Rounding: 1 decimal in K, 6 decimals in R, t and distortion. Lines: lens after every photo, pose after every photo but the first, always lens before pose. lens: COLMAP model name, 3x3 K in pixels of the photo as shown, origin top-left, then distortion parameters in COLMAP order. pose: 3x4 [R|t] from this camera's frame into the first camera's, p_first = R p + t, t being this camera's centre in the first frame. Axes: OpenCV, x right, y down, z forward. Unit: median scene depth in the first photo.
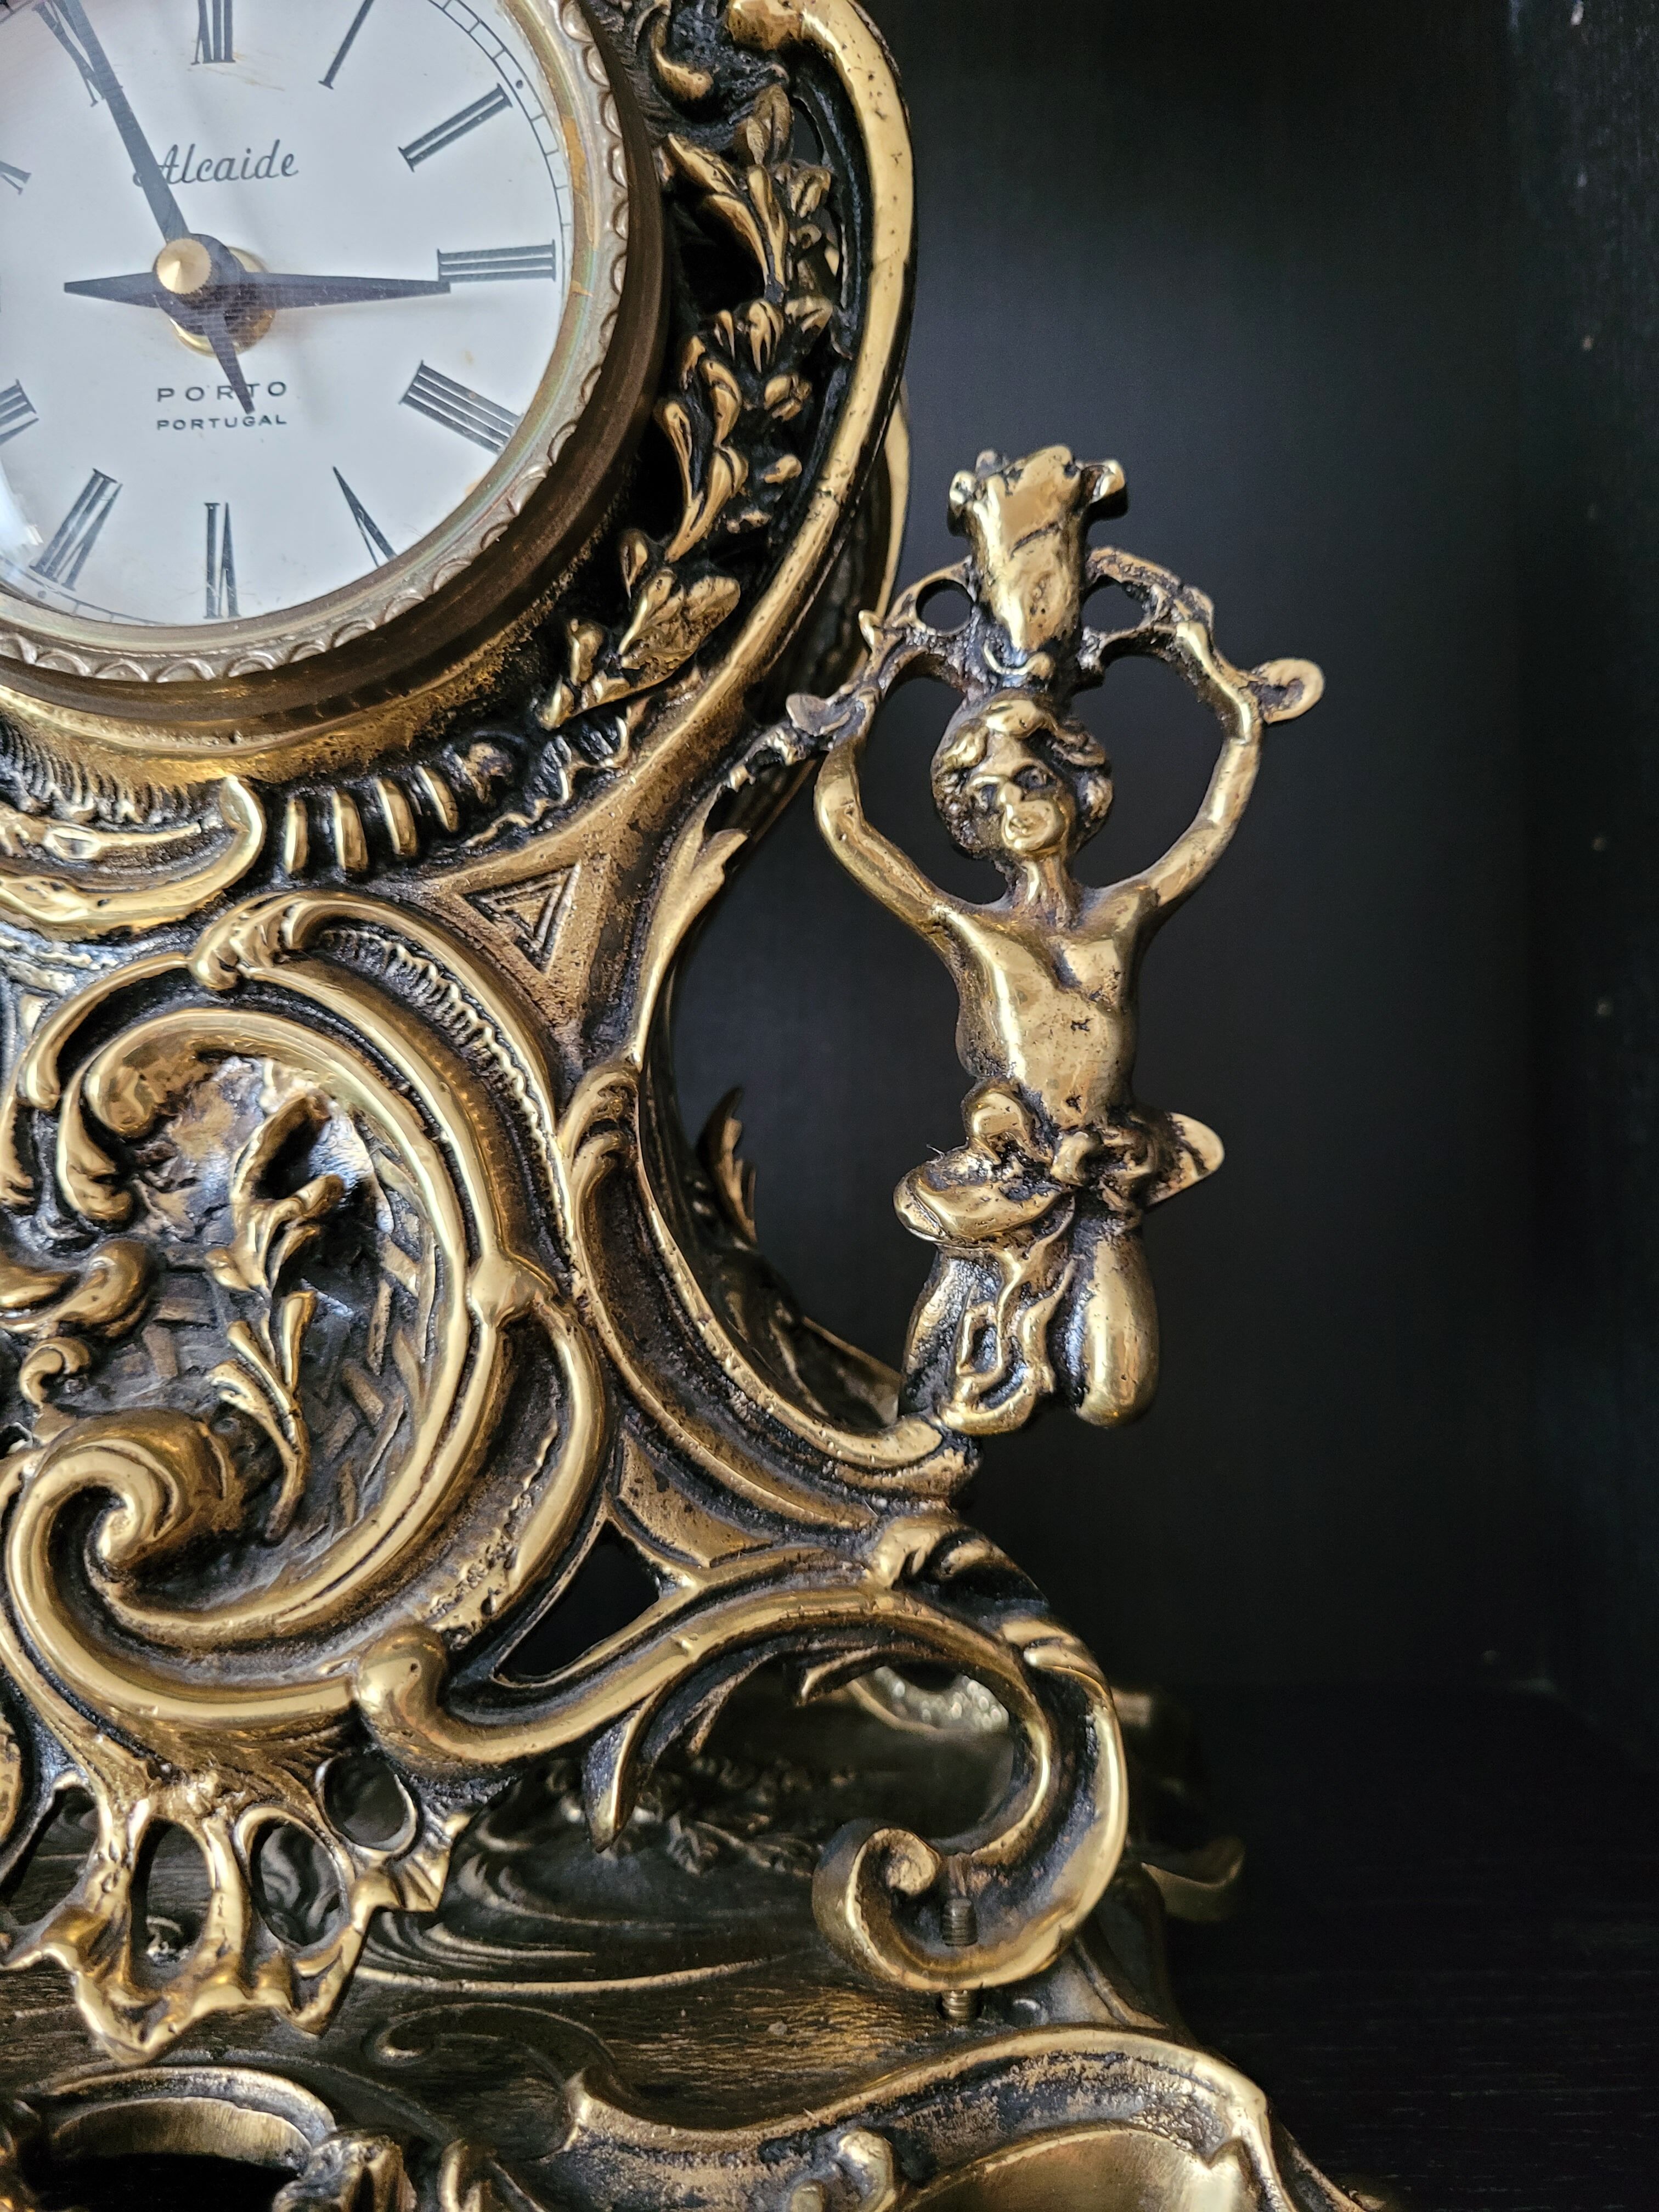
lens RADIAL K [[1670.1, 0, 819.8], [0, 1670.1, 1101.2], [0, 0, 1]] dist [-0.012432, -0.007593]
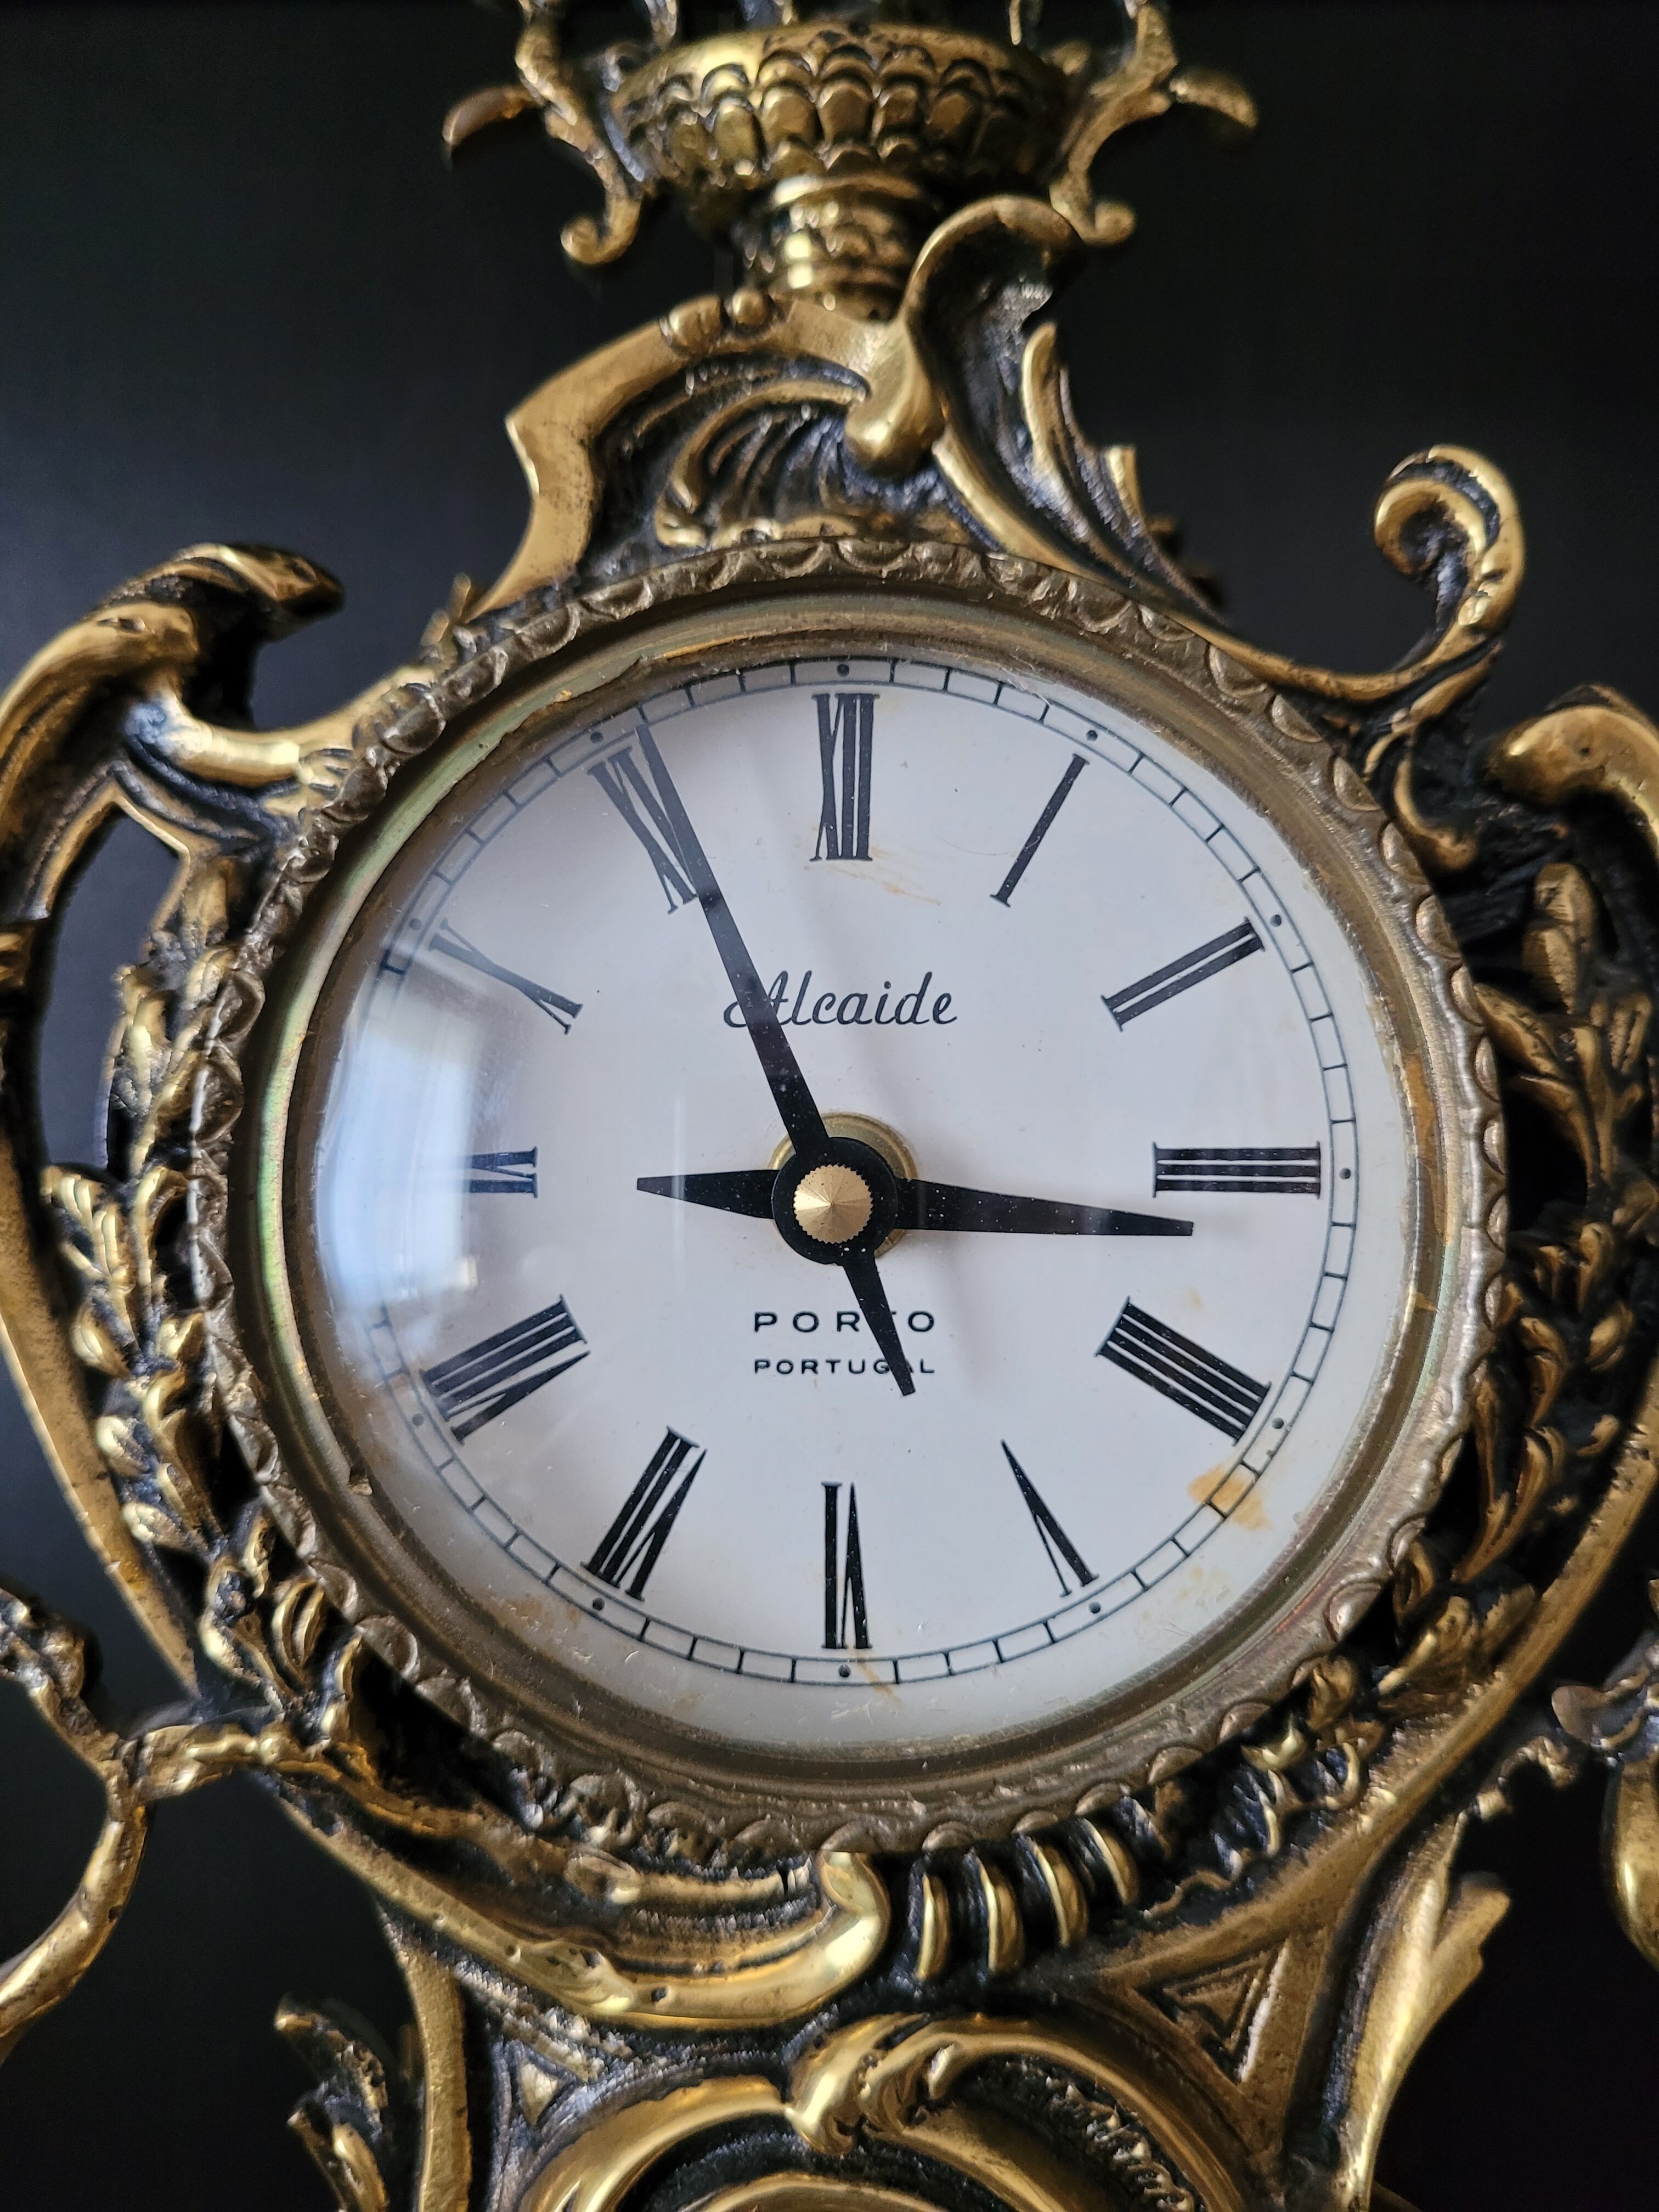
lens RADIAL K [[1670.1, 0, 829.6], [0, 1670.1, 1113.0], [0, 0, 1]] dist [-0.012432, -0.007593]
pose [[0.999603, 0.028067, -0.002511, -0.367911], [-0.028015, 0.999434, 0.018644, -0.532850], [0.003032, -0.018566, 0.999823, 0.272819]]
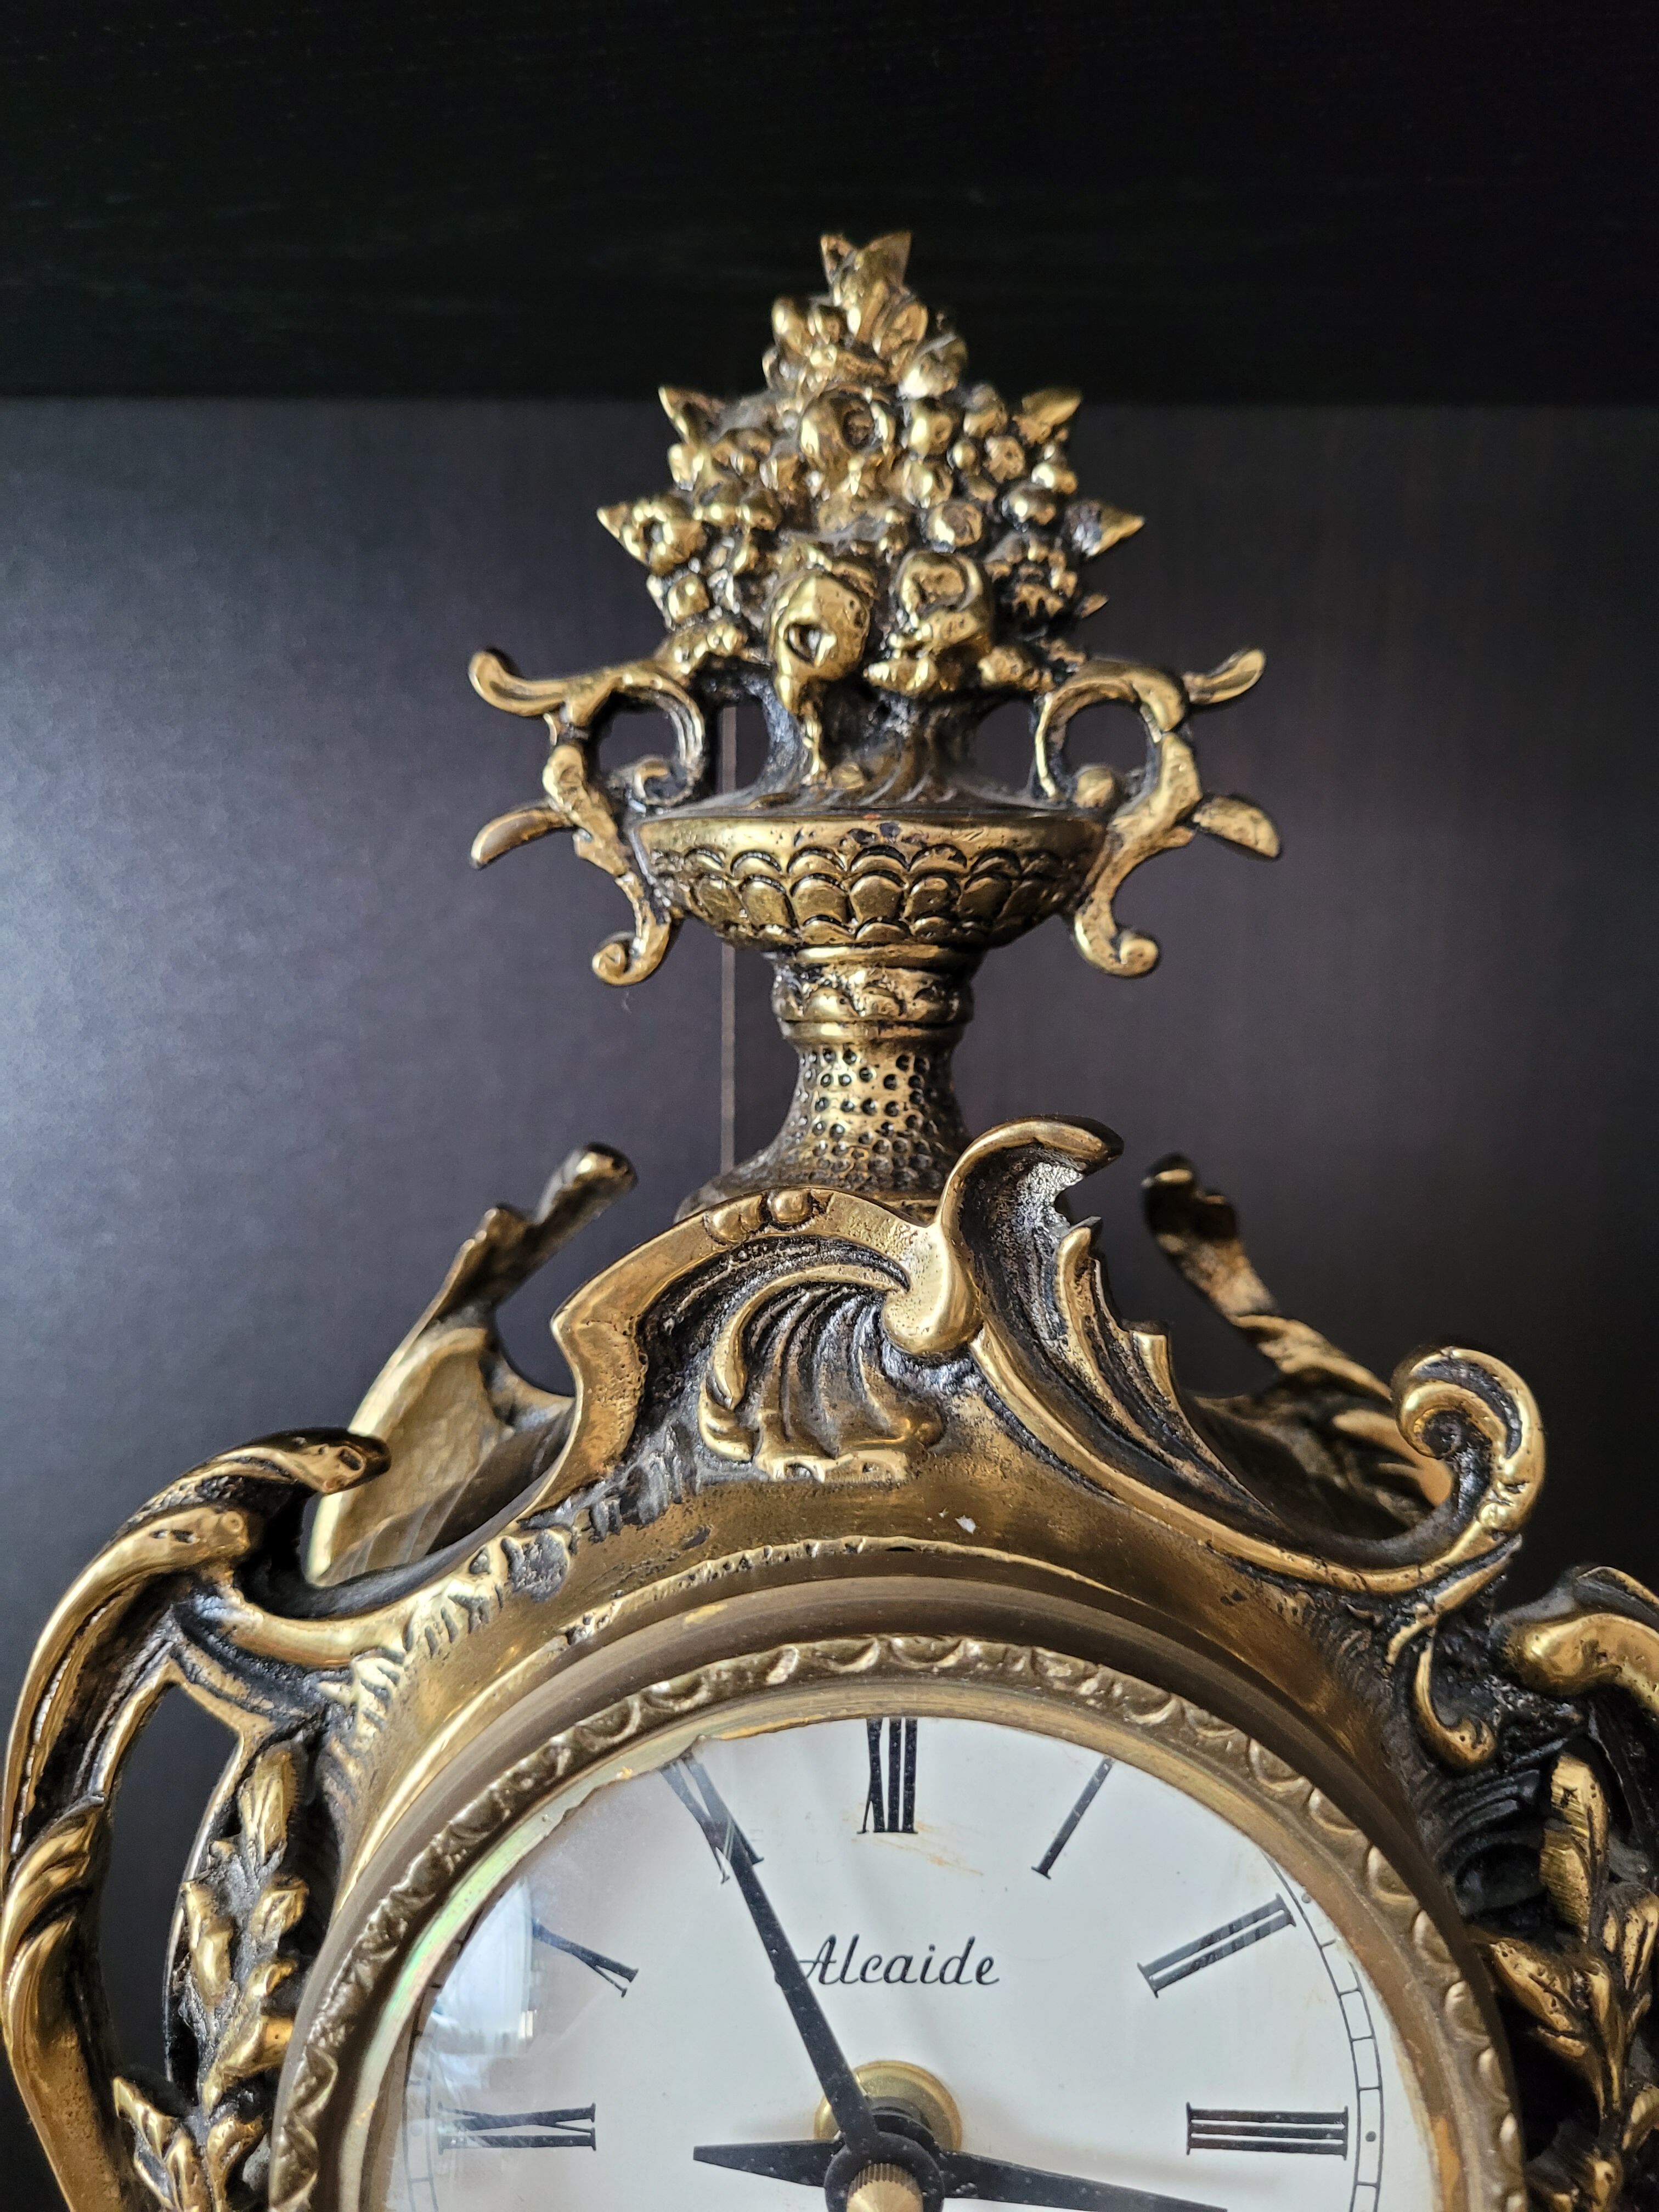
lens RADIAL K [[1670.1, 0, 835.4], [0, 1670.1, 1092.3], [0, 0, 1]] dist [-0.012432, -0.007593]
pose [[0.999616, 0.023804, 0.014220, -0.409907], [-0.024349, 0.998925, 0.039456, -0.992583], [-0.013265, -0.039787, 0.999120, 0.267033]]
